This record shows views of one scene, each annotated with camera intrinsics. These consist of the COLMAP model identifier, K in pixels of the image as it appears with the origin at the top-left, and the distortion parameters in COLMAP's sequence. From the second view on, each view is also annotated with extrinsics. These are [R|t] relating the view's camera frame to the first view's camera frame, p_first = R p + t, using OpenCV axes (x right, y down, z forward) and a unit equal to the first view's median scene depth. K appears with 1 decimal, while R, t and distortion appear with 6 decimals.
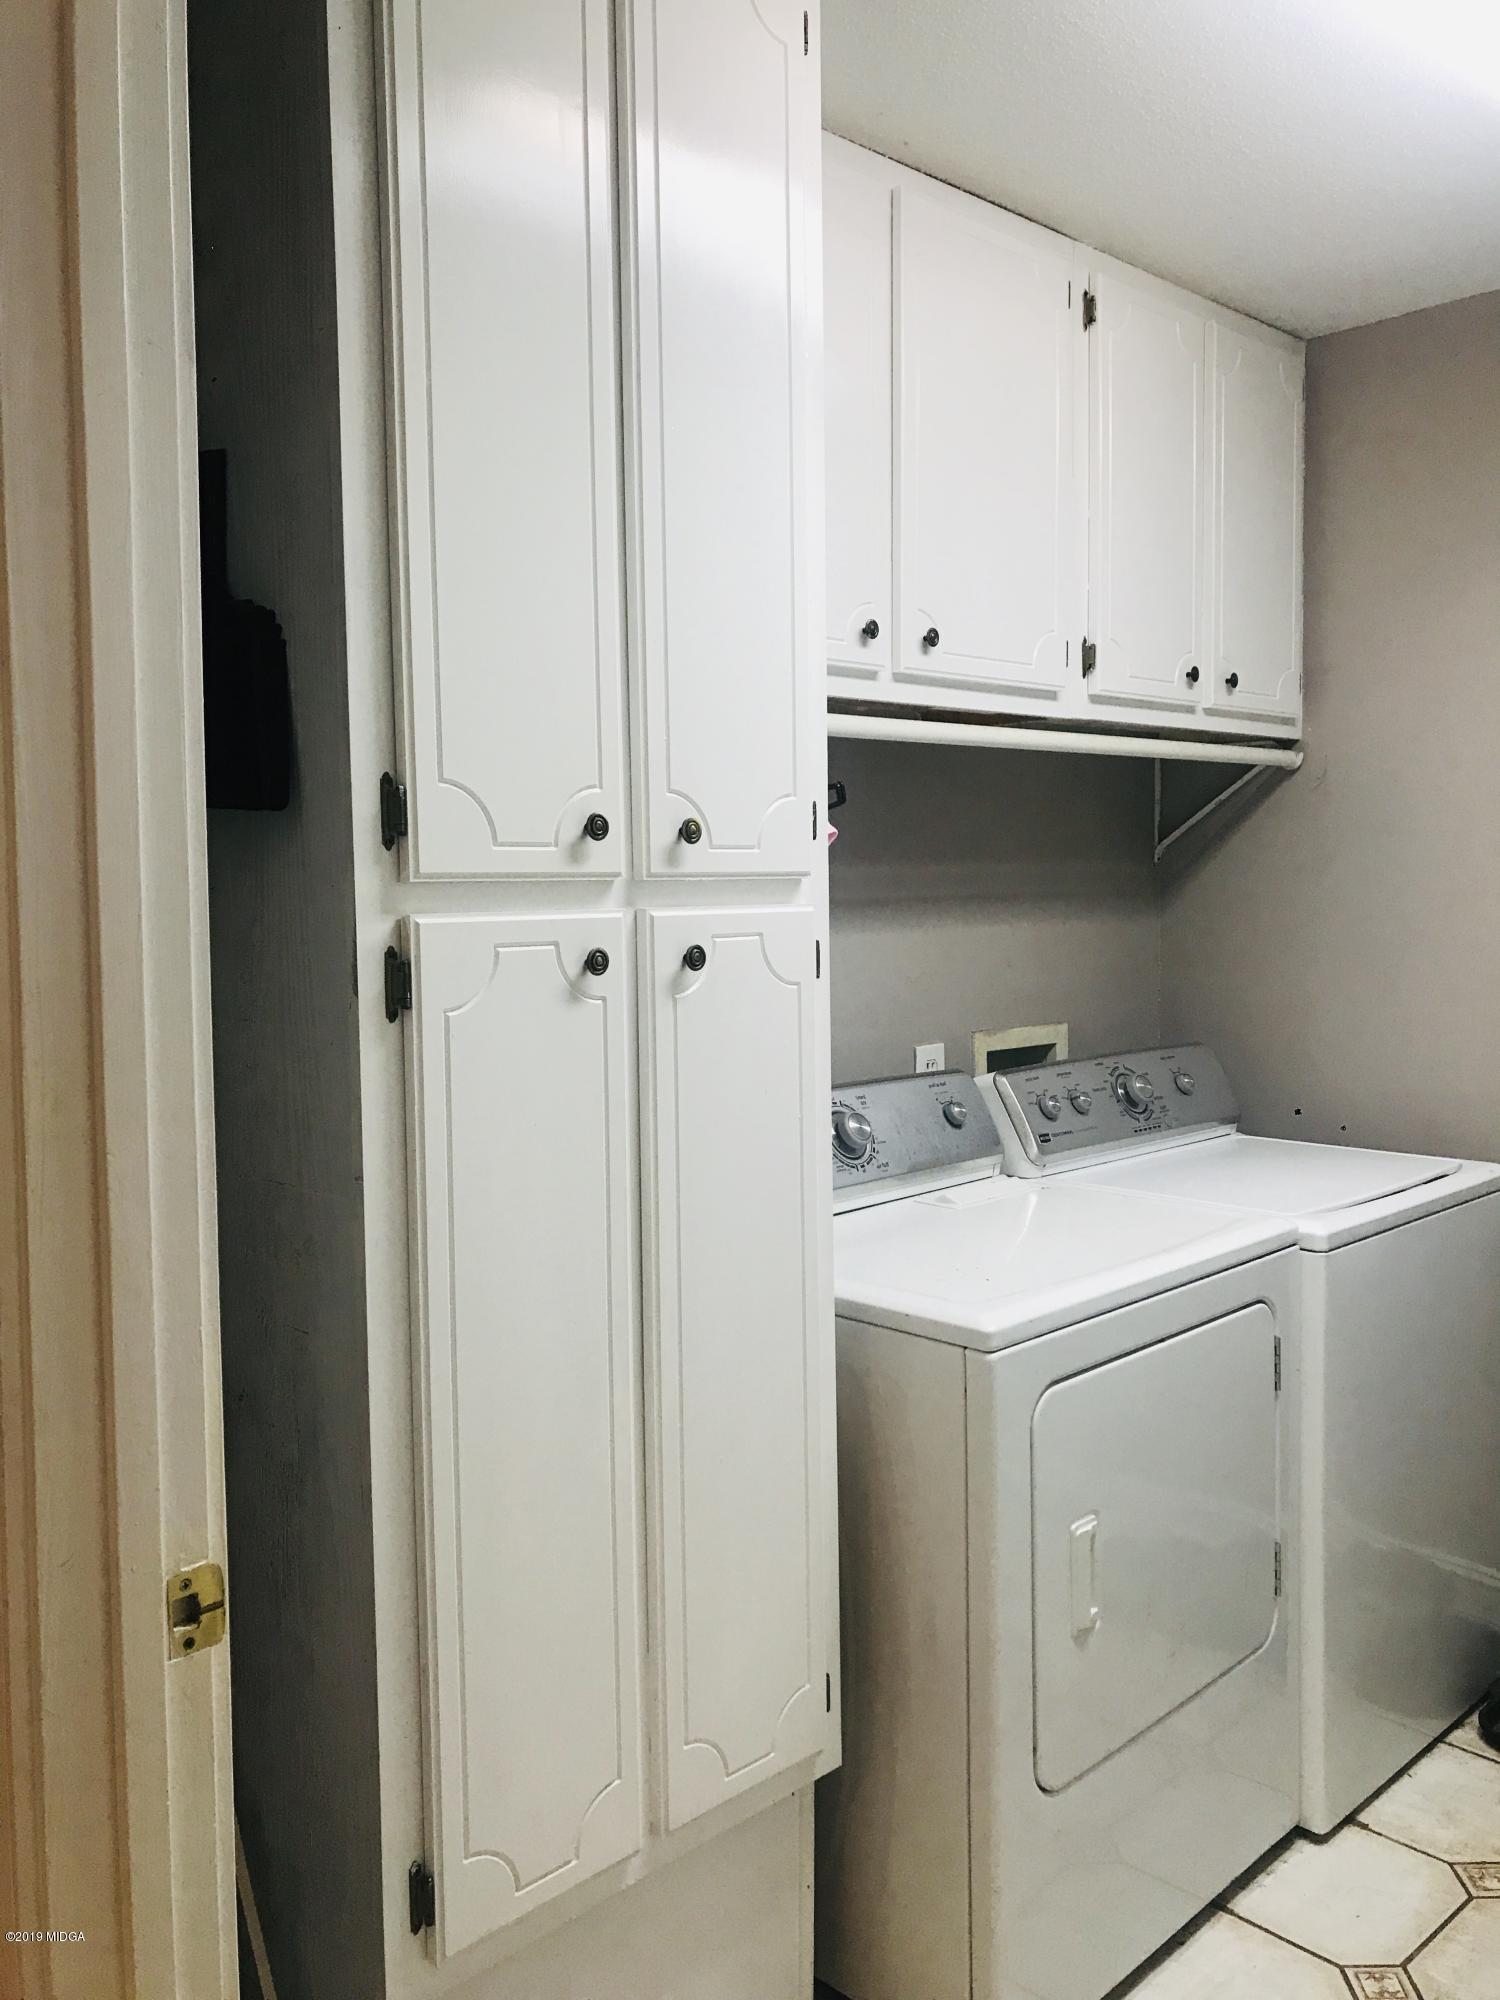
lens RADIAL K [[1639.7, 0, 752.1], [0, 1639.7, 1001.3], [0, 0, 1]] dist [0.038286, -0.050249]
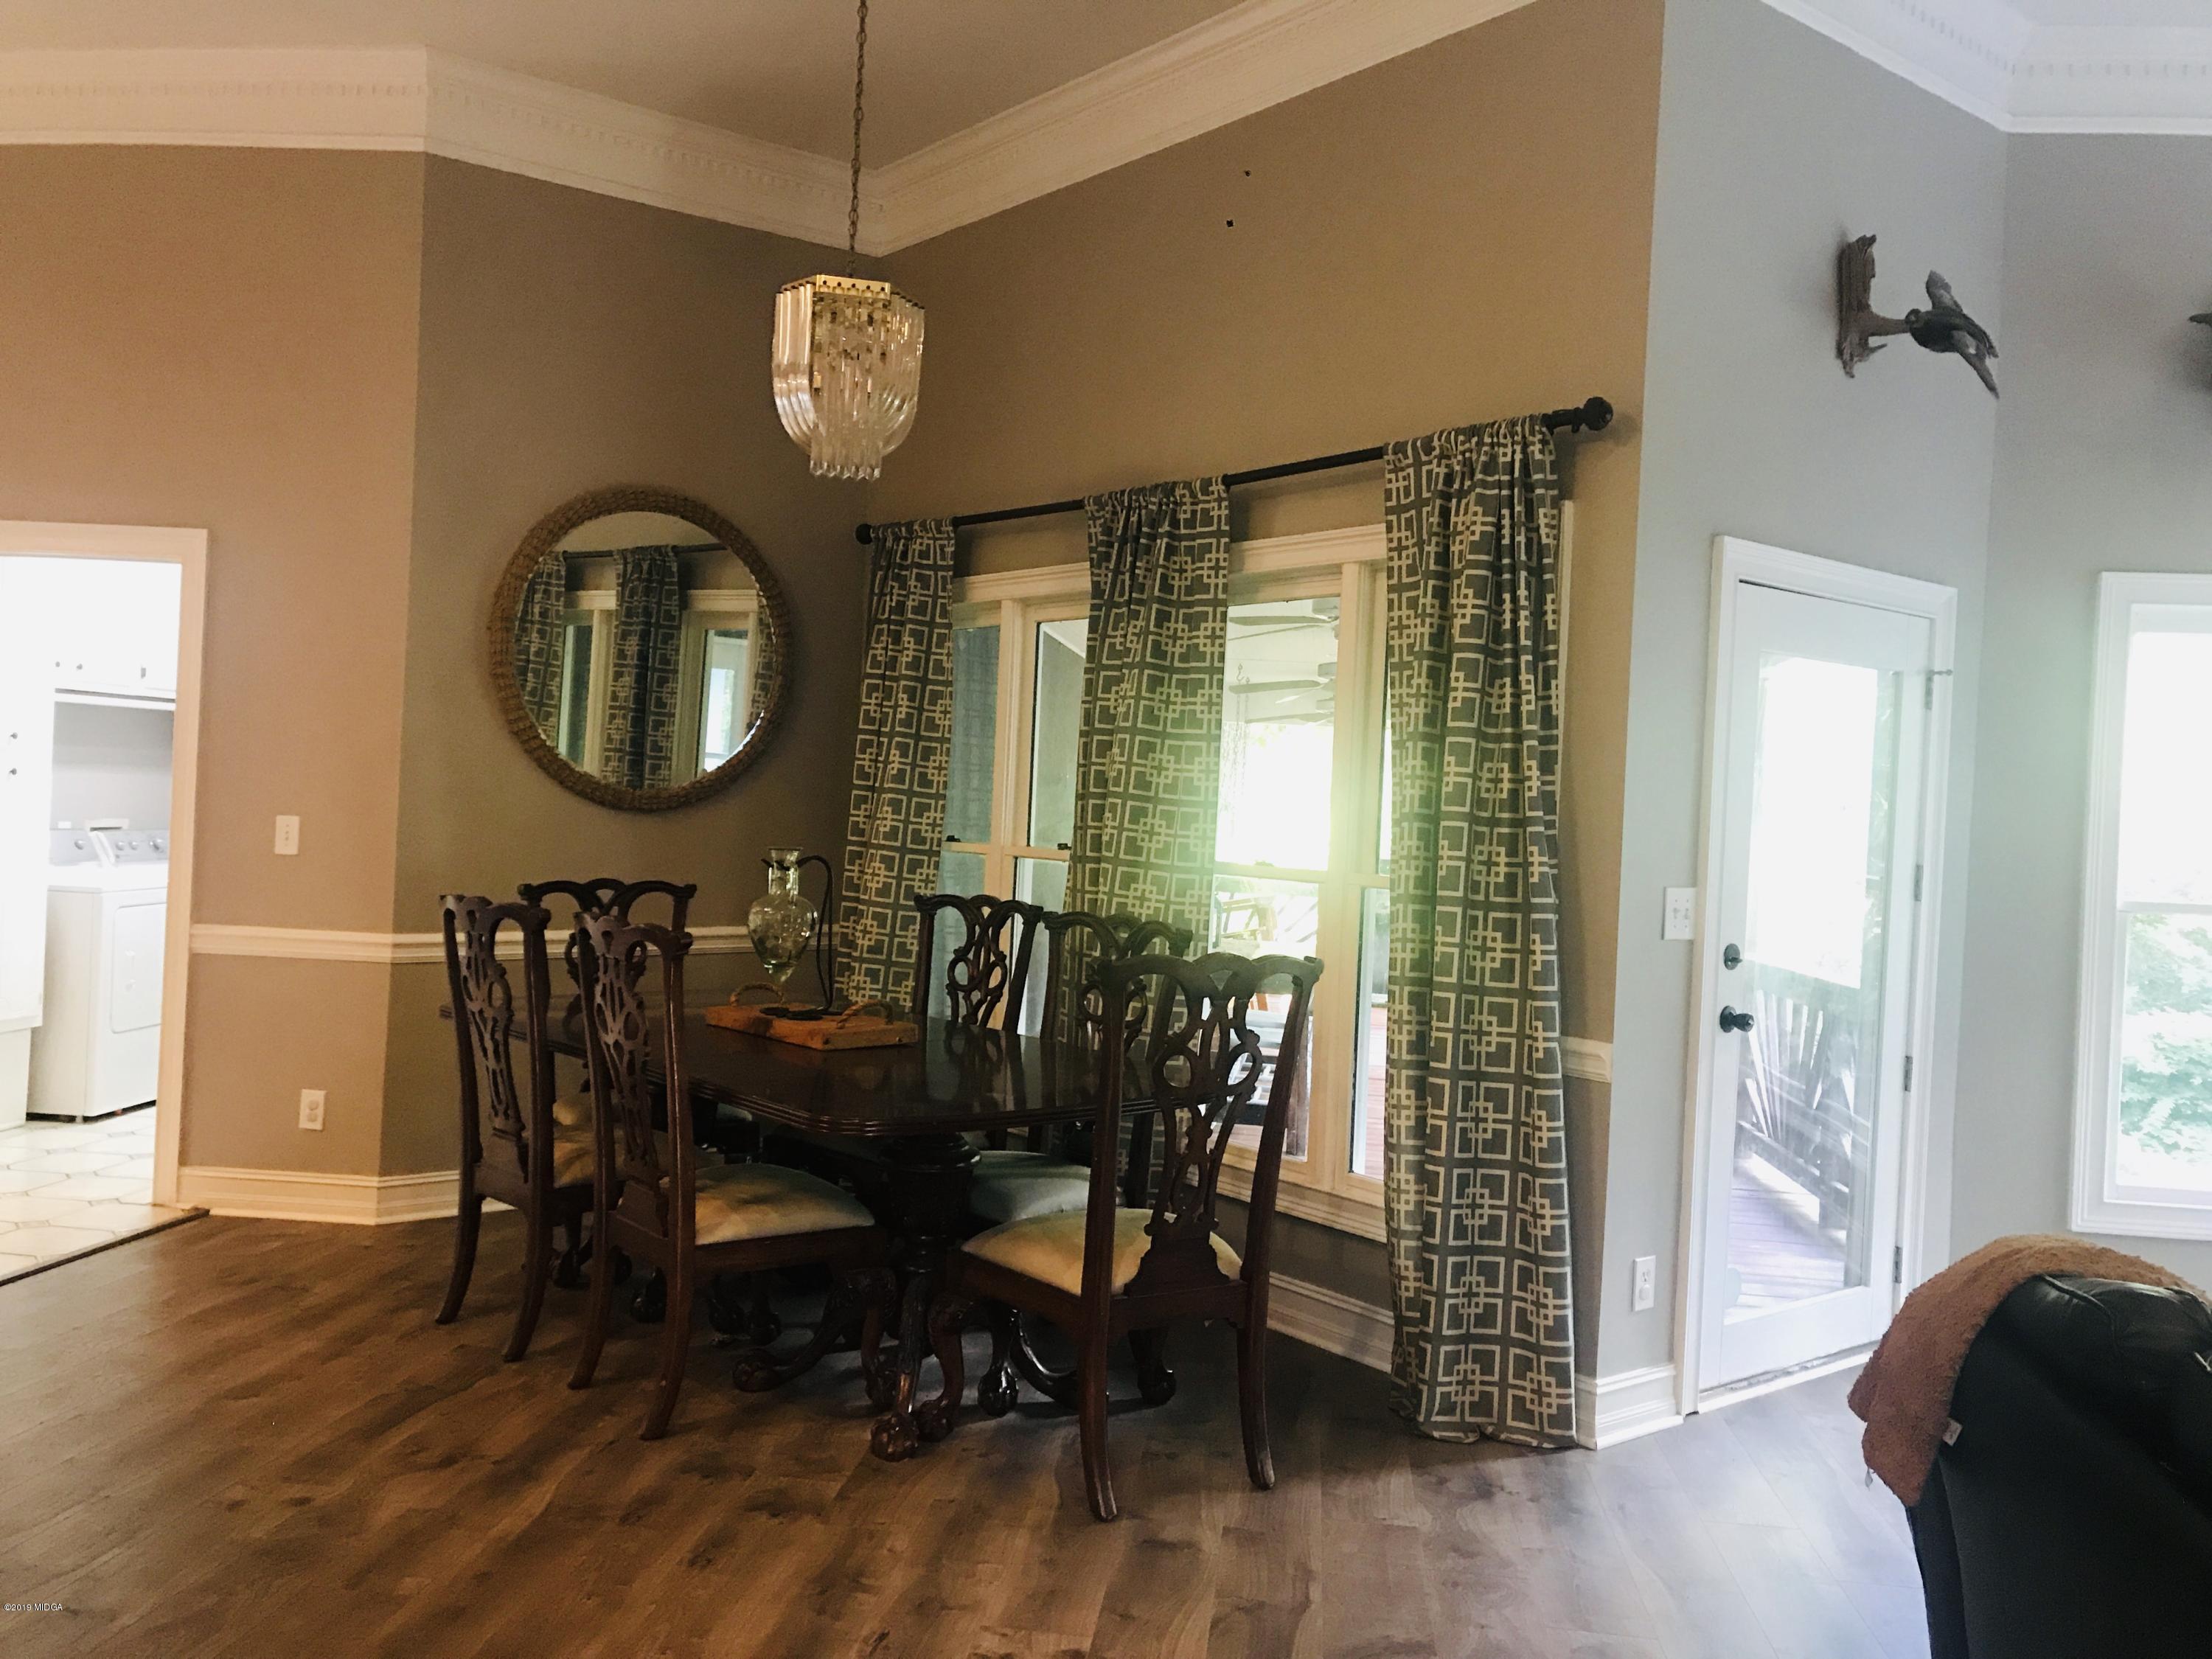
lens RADIAL K [[1813.5, 0, 1099.1], [0, 1813.5, 828.7], [0, 0, 1]] dist [0.038286, -0.050249]
pose [[0.775953, 0.039000, 0.629584, -0.424255], [-0.014813, 0.998938, -0.043623, 0.141200], [-0.630617, 0.024523, 0.775707, -2.152352]]
